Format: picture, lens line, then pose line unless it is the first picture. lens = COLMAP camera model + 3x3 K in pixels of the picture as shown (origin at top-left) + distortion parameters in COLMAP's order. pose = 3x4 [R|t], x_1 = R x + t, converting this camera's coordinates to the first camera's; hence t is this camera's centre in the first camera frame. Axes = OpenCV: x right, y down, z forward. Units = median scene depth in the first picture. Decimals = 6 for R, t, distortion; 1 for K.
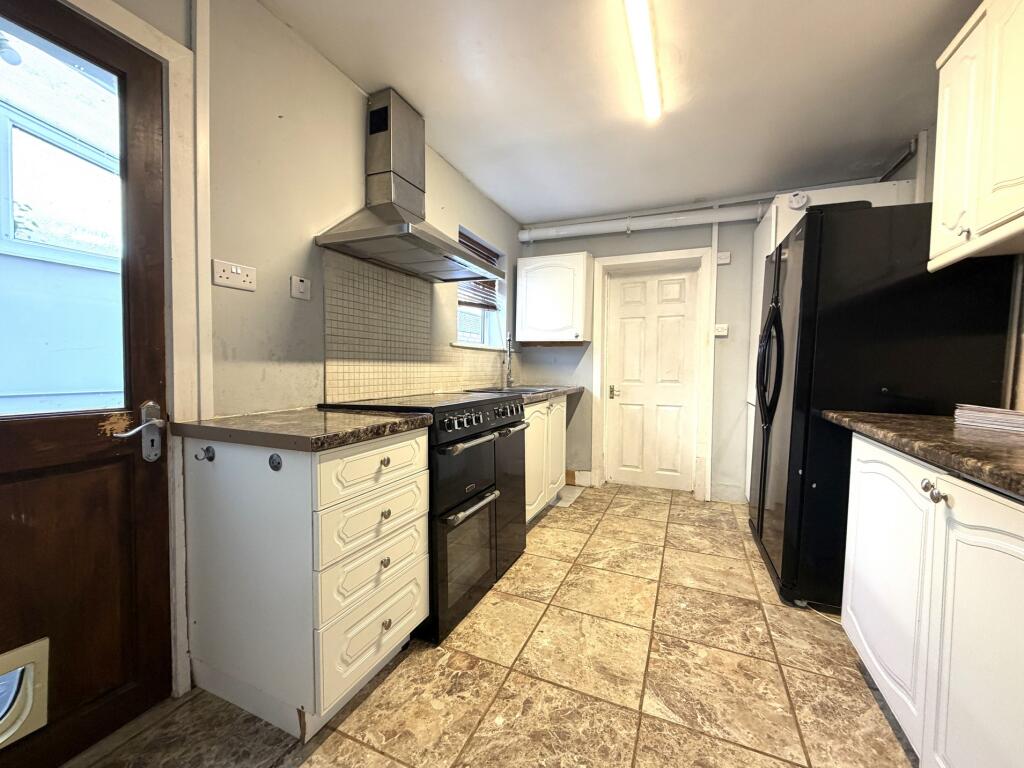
lens RADIAL K [[415.2, 0, 515.1], [0, 415.2, 383.3], [0, 0, 1]] dist [-0.000705, 0.000039]
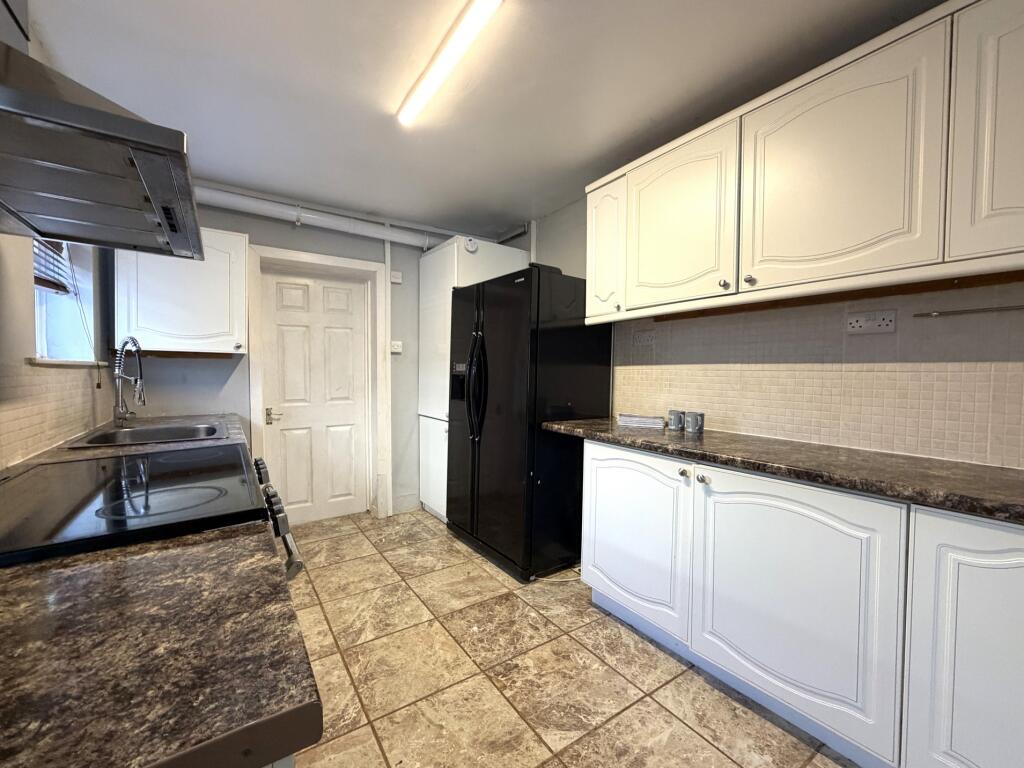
lens RADIAL K [[415.2, 0, 512.2], [0, 415.2, 384.7], [0, 0, 1]] dist [-0.000705, 0.000039]
pose [[0.540259, -0.035137, 0.840765, -0.327407], [0.035089, 0.999200, 0.019210, -0.068482], [-0.840767, 0.019123, 0.541059, 0.311850]]
